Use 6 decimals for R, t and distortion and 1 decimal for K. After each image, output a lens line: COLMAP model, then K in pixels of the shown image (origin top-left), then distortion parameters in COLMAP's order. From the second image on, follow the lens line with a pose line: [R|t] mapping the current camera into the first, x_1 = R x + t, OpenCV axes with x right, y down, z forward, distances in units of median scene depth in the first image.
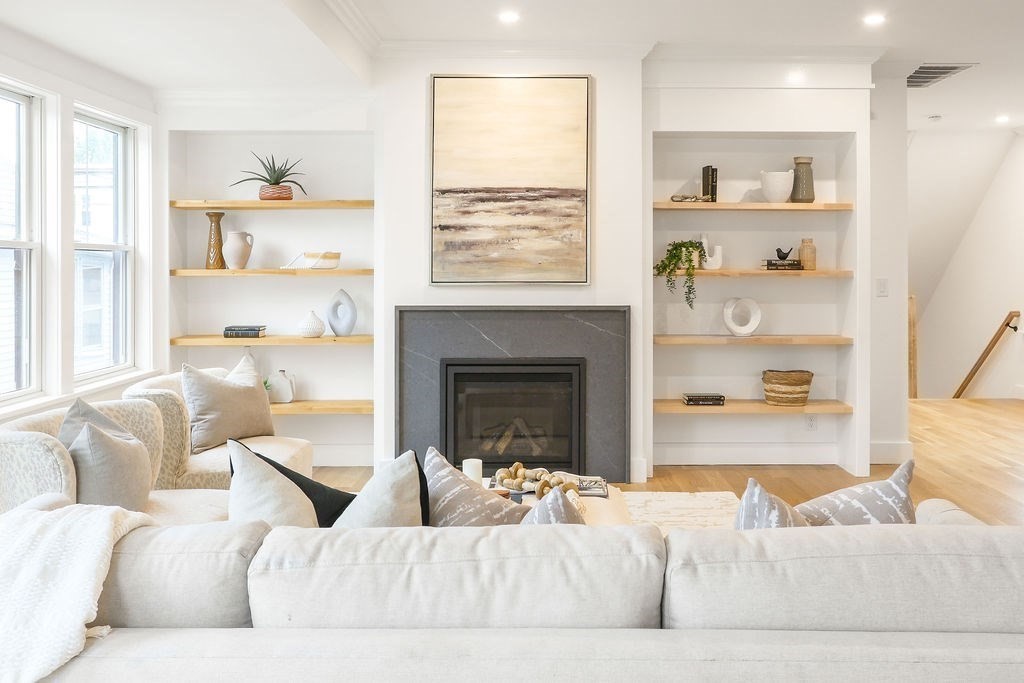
lens RADIAL K [[842.9, 0, 552.6], [0, 842.9, 266.0], [0, 0, 1]] dist [-0.011216, 0.038827]
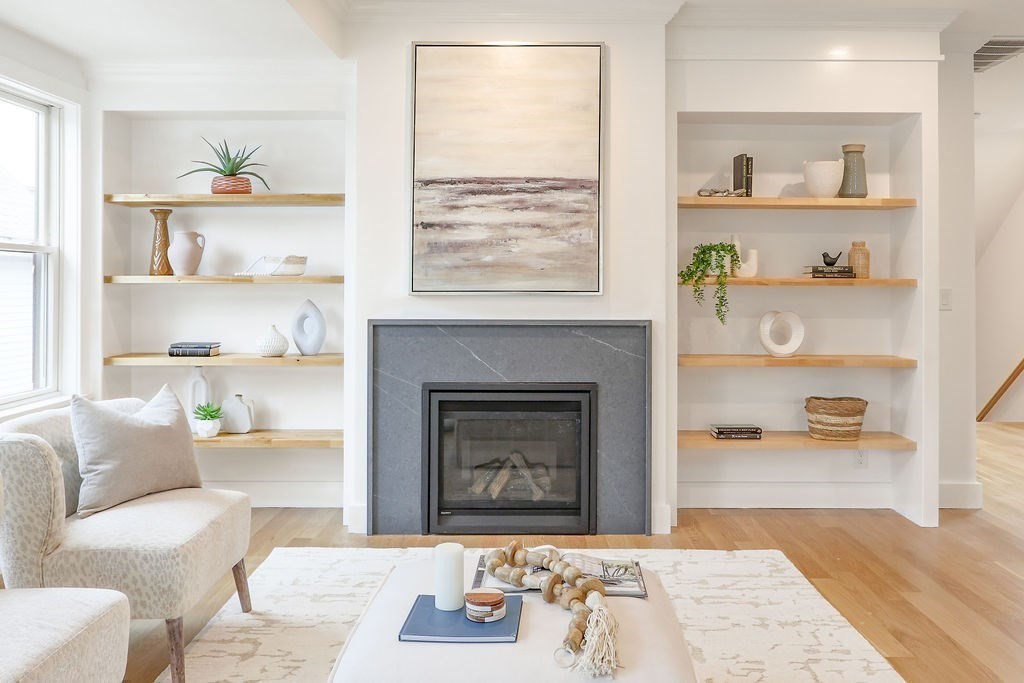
lens RADIAL K [[814.9, 0, 534.7], [0, 814.9, 274.9], [0, 0, 1]] dist [-0.024437, 0.032415]
pose [[0.999862, 0.002161, -0.016489, -0.009073], [-0.002304, 0.999960, -0.008621, 0.009397], [0.016470, 0.008657, 0.999827, 0.190172]]
